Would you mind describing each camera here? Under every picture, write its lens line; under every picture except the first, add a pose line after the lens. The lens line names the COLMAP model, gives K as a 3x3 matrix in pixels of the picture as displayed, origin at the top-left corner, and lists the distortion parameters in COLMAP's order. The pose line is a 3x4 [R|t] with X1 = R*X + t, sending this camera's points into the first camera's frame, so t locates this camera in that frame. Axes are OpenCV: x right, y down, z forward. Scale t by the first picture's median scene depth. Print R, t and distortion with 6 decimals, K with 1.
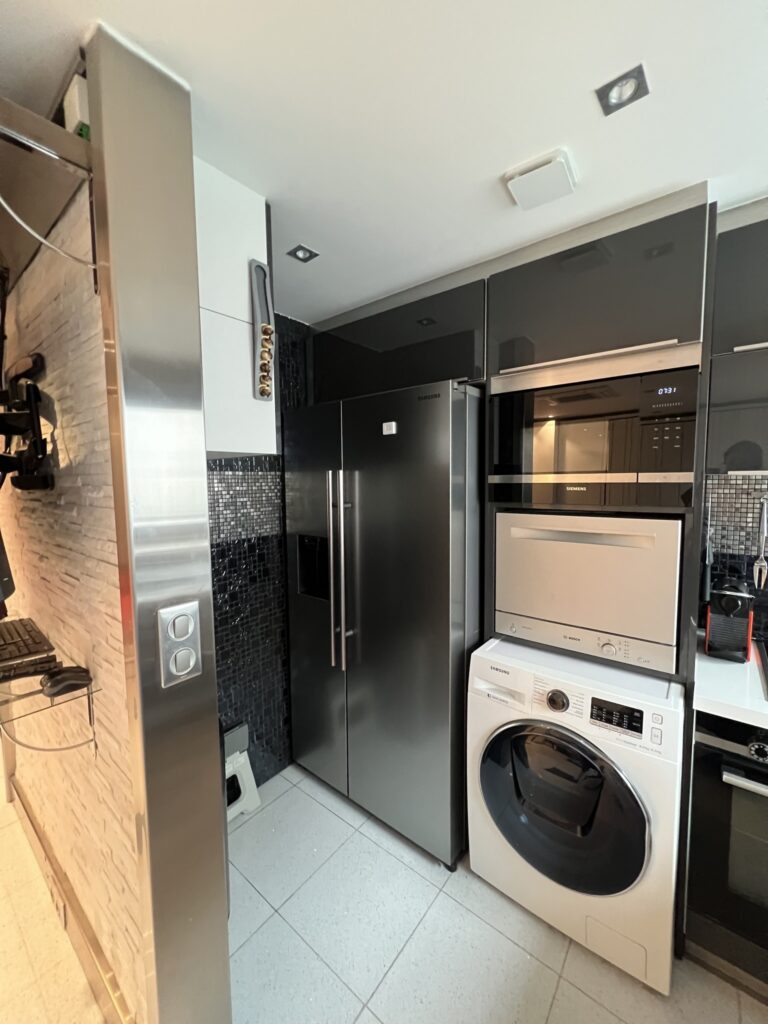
lens RADIAL K [[407.1, 0, 388.5], [0, 407.1, 511.1], [0, 0, 1]] dist [-0.003158, -0.000421]
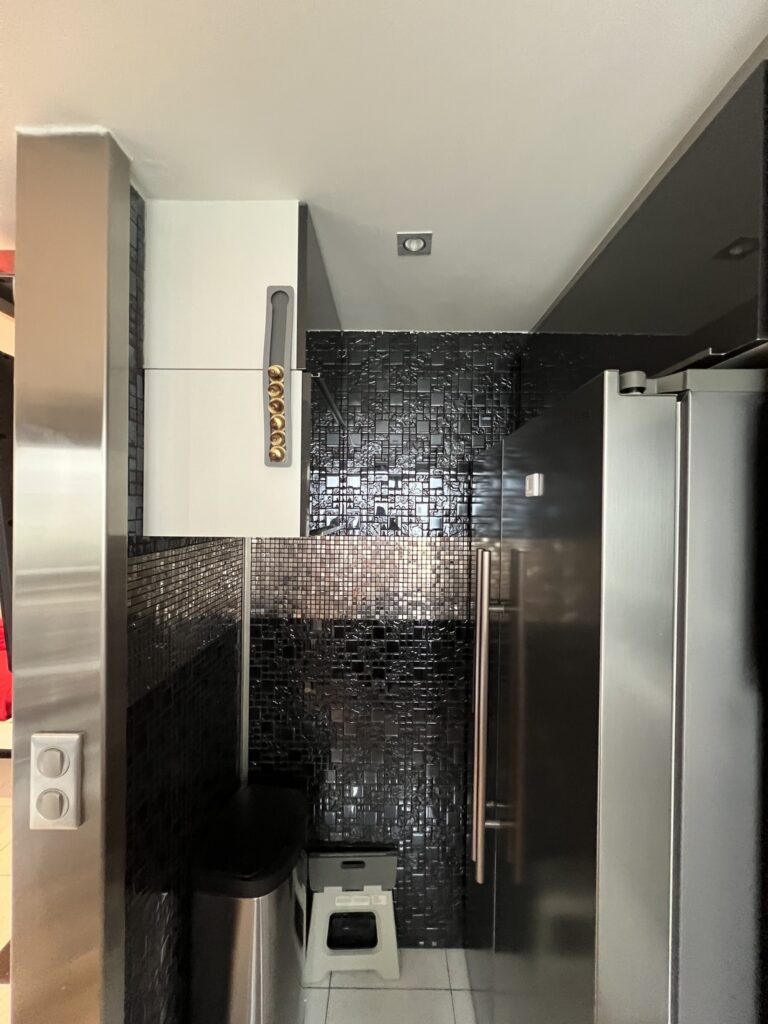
lens RADIAL K [[407.1, 0, 382.8], [0, 407.1, 511.6], [0, 0, 1]] dist [-0.003158, -0.000421]
pose [[0.618334, 0.019598, -0.785671, 0.266291], [-0.077808, 0.996304, -0.036384, -0.122889], [0.782054, 0.083629, 0.617574, 0.477517]]
